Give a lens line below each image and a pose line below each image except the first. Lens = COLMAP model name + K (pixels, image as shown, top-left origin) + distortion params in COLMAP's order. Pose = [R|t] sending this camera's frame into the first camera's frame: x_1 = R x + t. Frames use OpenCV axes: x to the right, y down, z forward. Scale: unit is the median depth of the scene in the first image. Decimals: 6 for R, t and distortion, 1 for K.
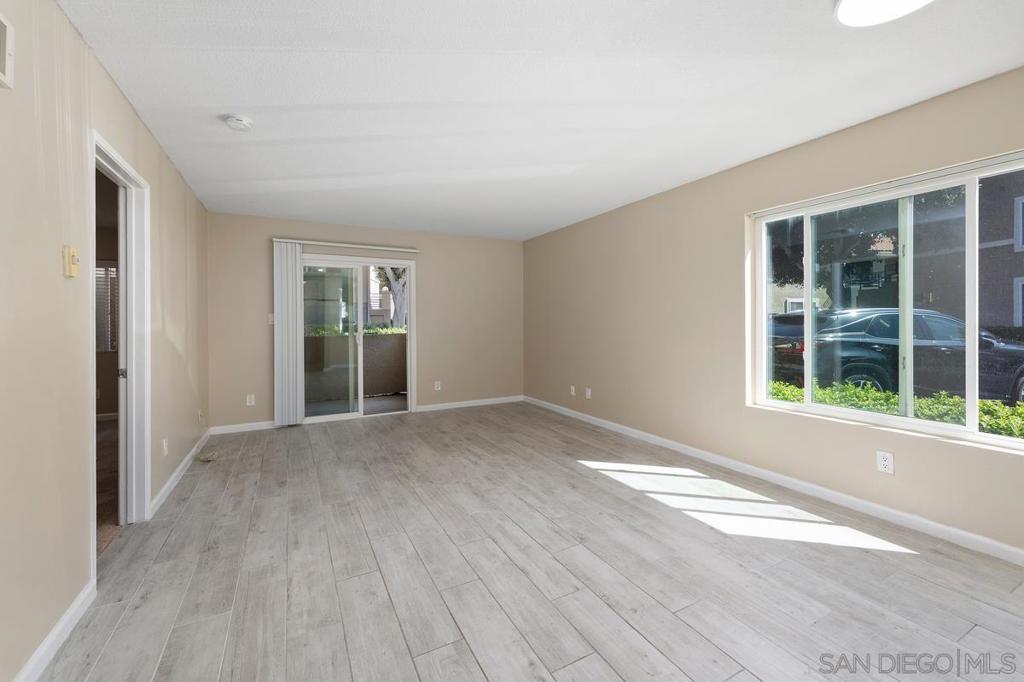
lens RADIAL K [[421.3, 0, 512.7], [0, 421.3, 325.7], [0, 0, 1]] dist [0.000730, -0.000076]
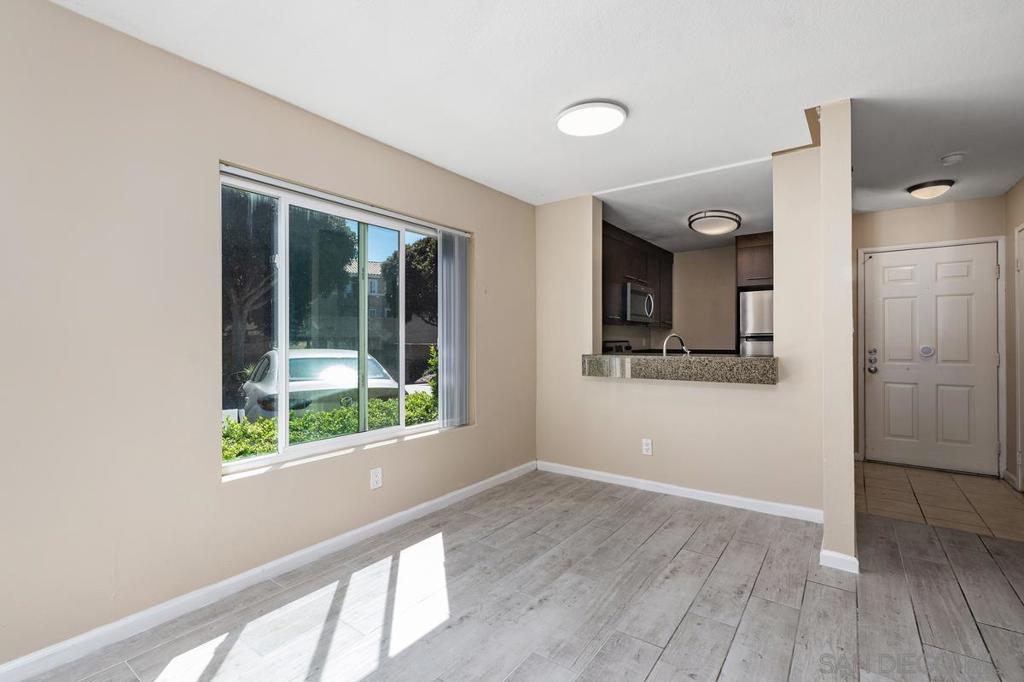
lens RADIAL K [[463.4, 0, 512.0], [0, 463.4, 341.0], [0, 0, 1]] dist [0.002022, 0.000129]
pose [[-0.439582, 0.007194, 0.898174, -0.237606], [0.012620, 0.999919, -0.001832, -0.002659], [-0.898114, 0.010530, -0.439637, 1.030644]]
